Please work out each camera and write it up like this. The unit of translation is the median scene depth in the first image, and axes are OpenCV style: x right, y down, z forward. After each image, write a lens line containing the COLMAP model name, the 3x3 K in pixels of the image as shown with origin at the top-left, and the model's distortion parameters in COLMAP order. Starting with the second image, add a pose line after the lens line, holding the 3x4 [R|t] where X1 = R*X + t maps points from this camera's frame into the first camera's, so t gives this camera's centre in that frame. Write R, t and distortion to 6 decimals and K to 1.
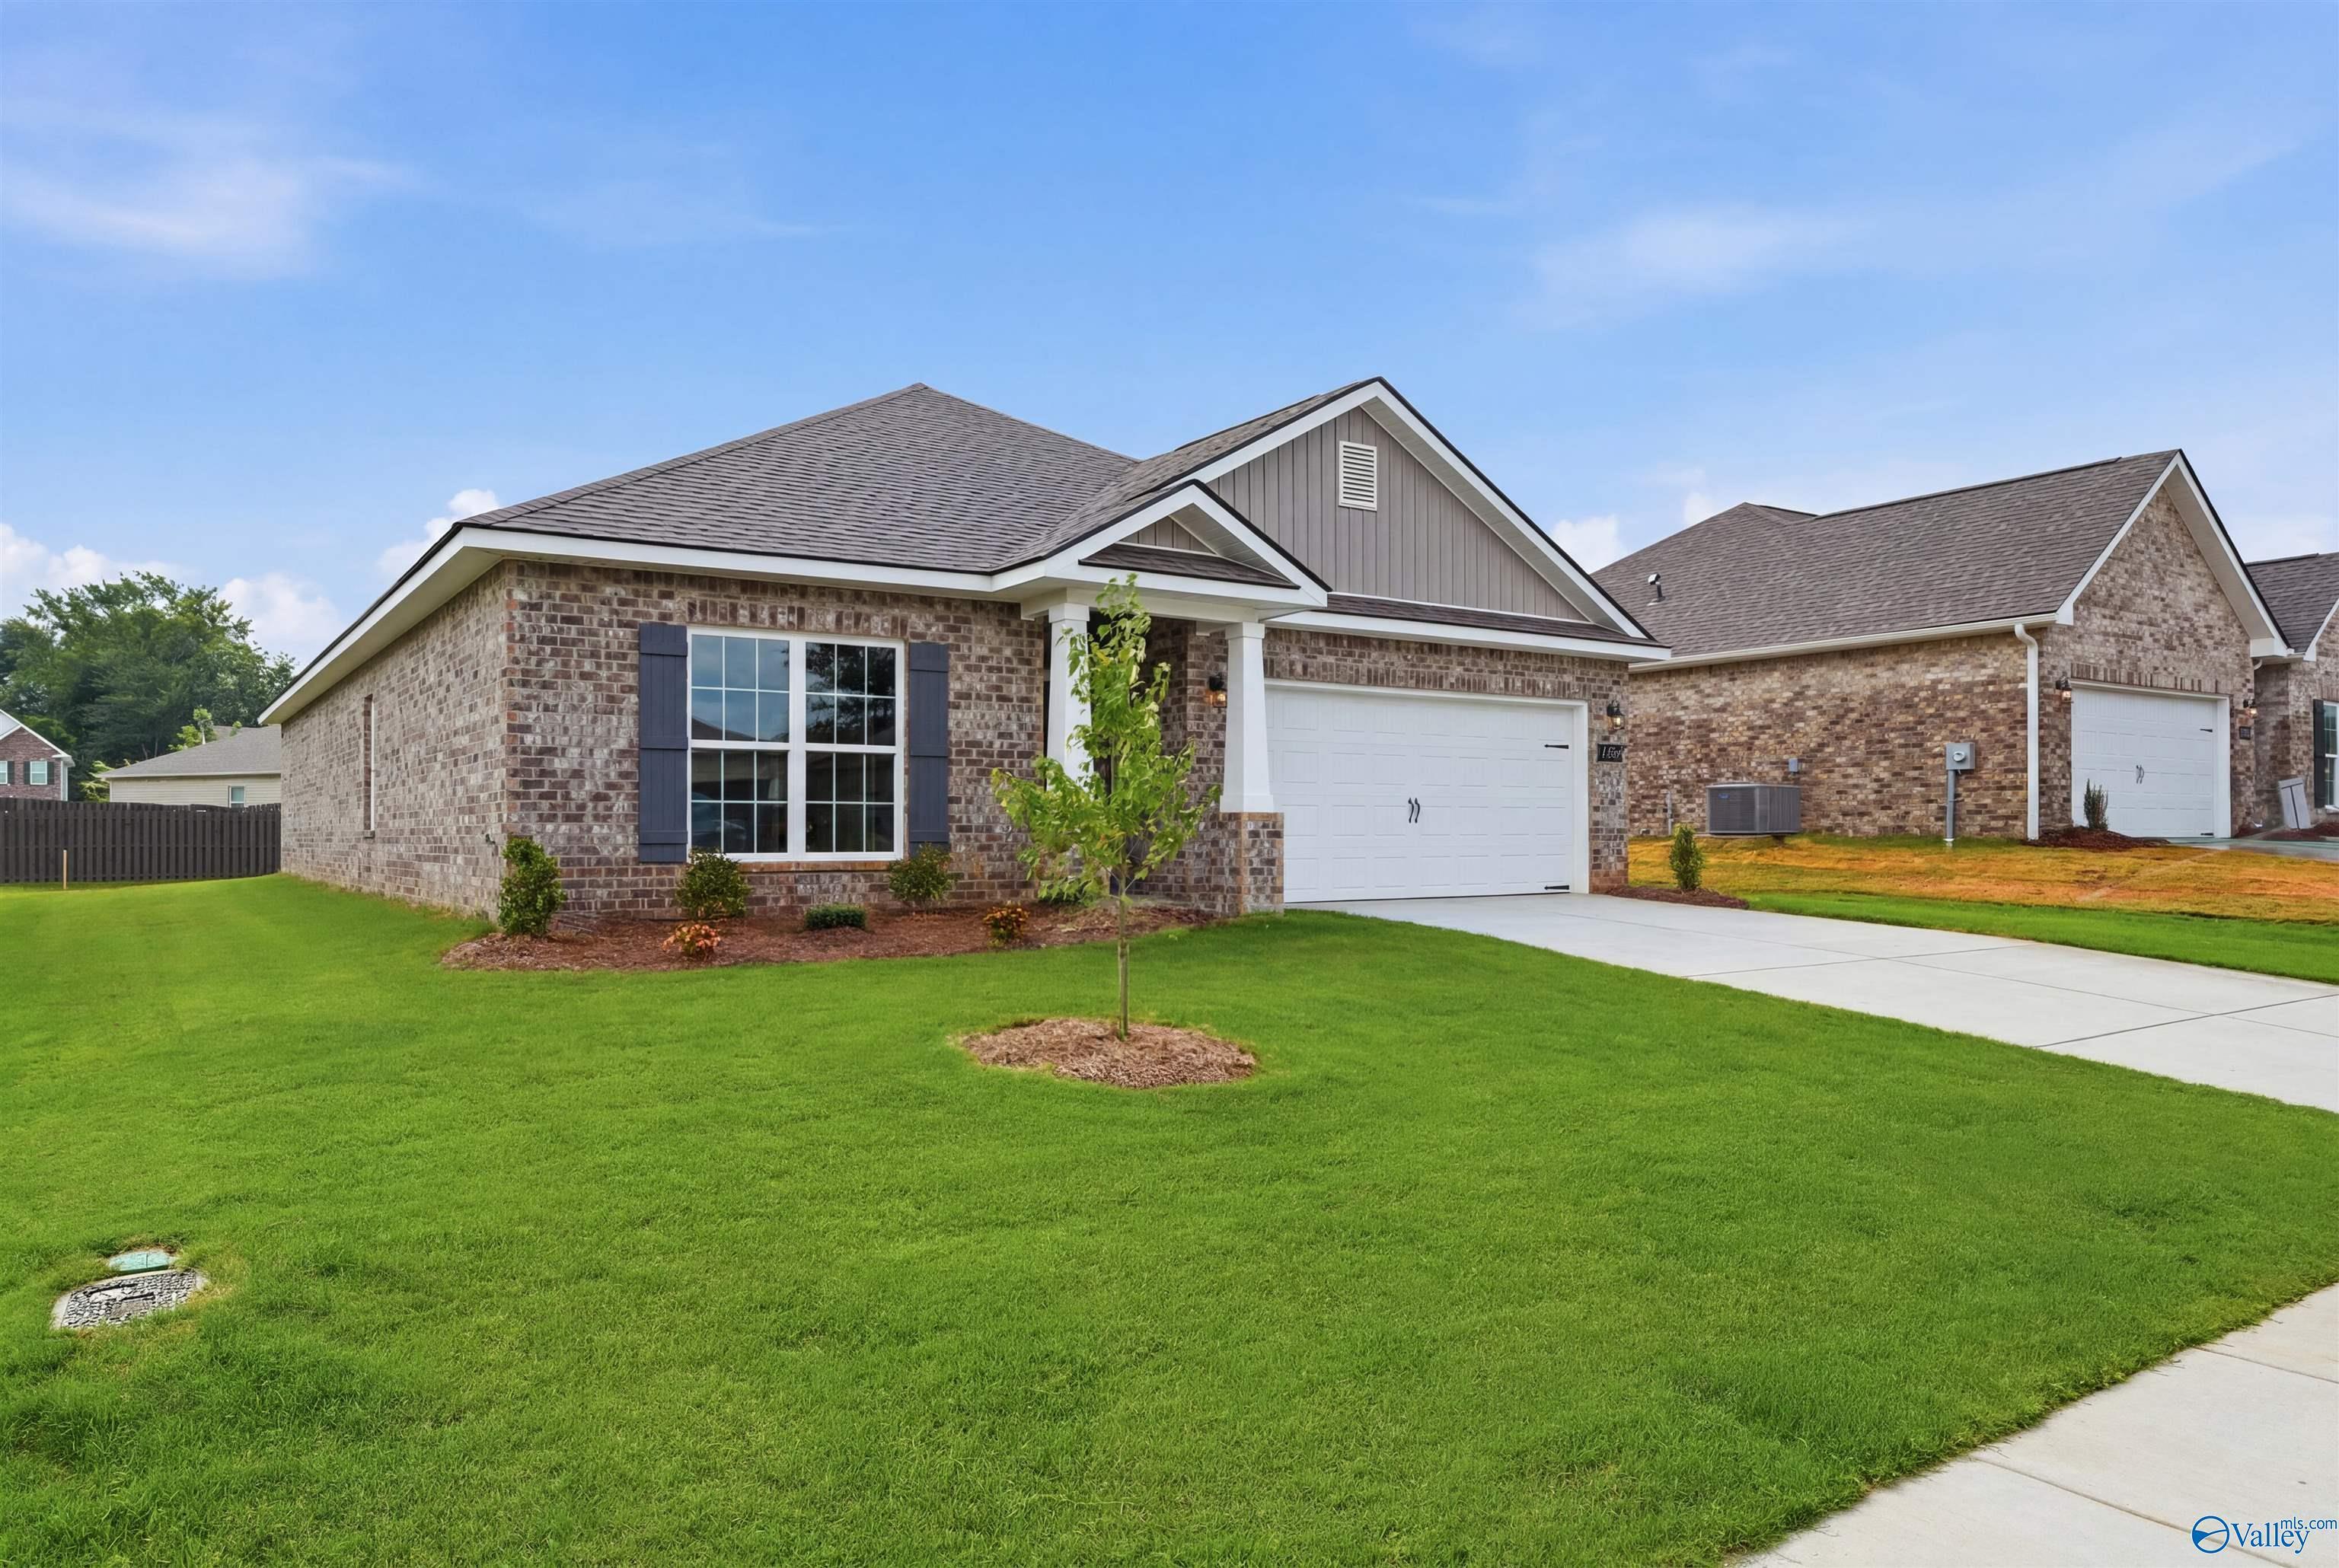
lens RADIAL K [[1510.3, 0, 1165.5], [0, 1510.3, 820.2], [0, 0, 1]] dist [0.000558, 0.000406]
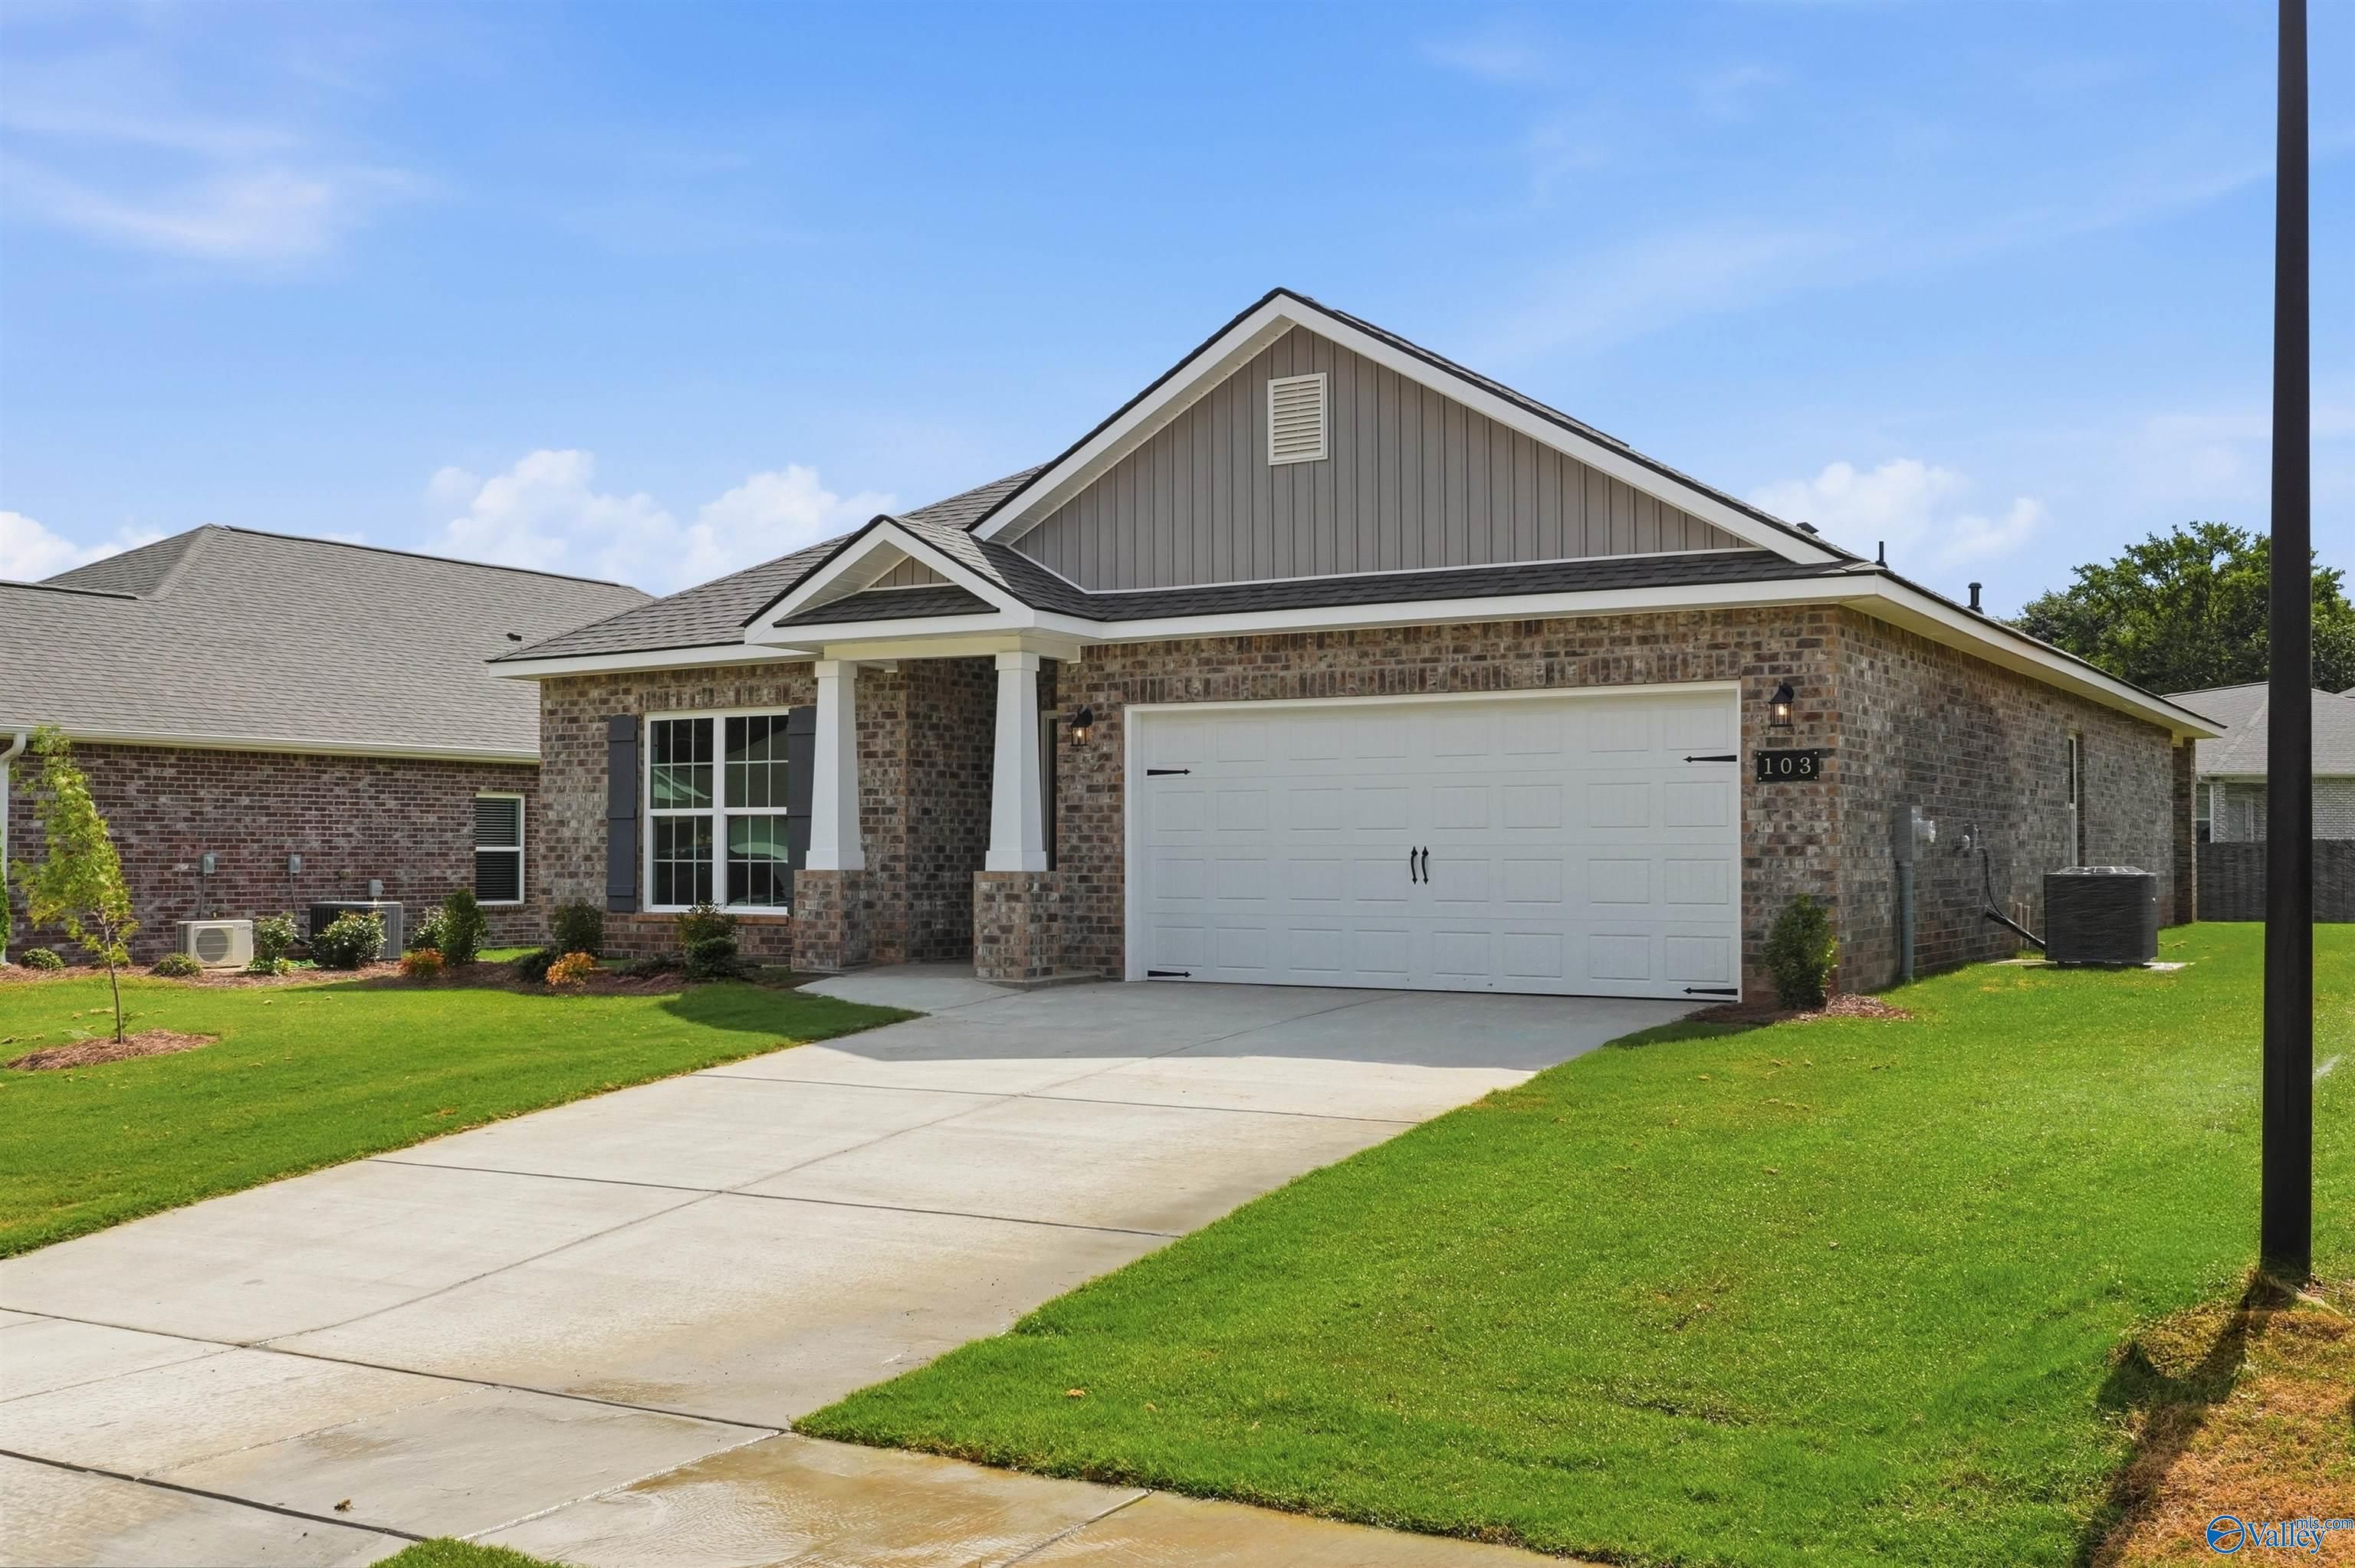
lens RADIAL K [[2228.2, 0, 1177.5], [0, 2228.2, 784.0], [0, 0, 1]] dist [0.000567, -0.000350]
pose [[0.422133, -0.027862, -0.906106, 1.324363], [0.004590, 0.999580, -0.028597, -0.019074], [0.906522, 0.007913, 0.422084, 0.579543]]
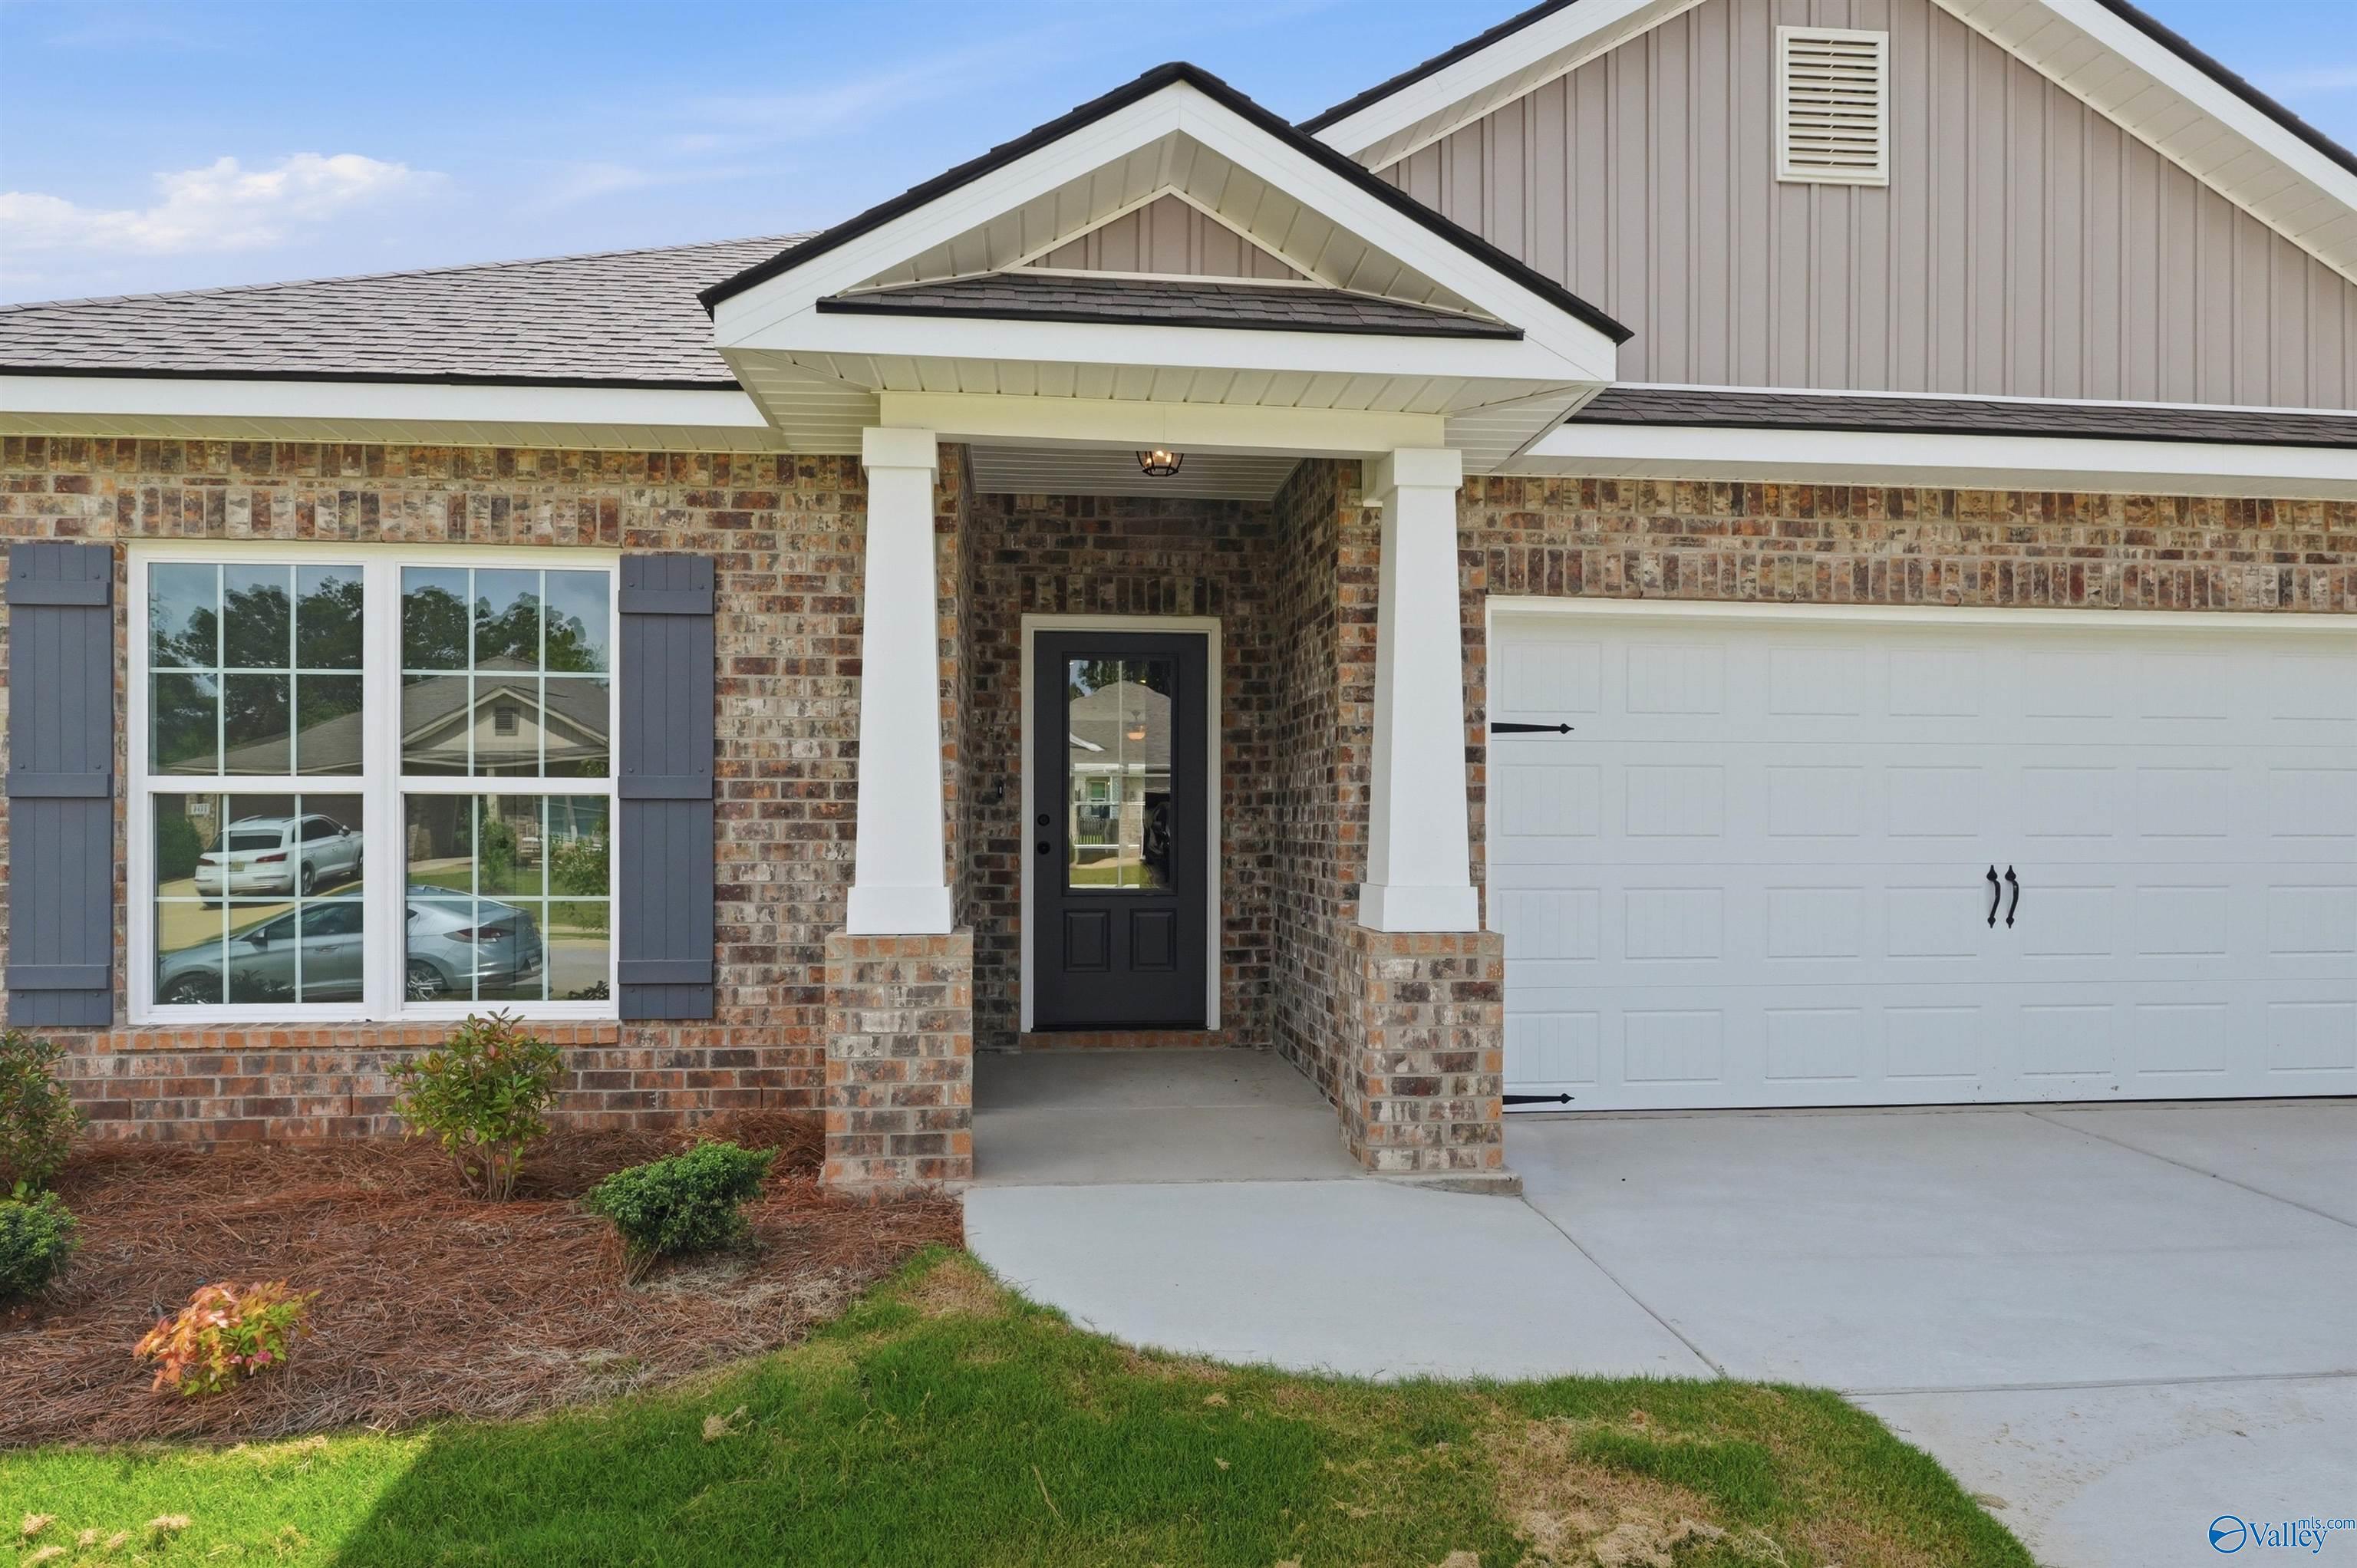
lens RADIAL K [[1477.8, 0, 1180.5], [0, 1477.8, 822.8], [0, 0, 1]] dist [0.000963, 0.000217]
pose [[0.887008, 0.003677, -0.461739, 0.189509], [-0.000415, 0.999974, 0.007165, -0.037905], [0.461754, -0.006164, 0.886987, 0.663331]]
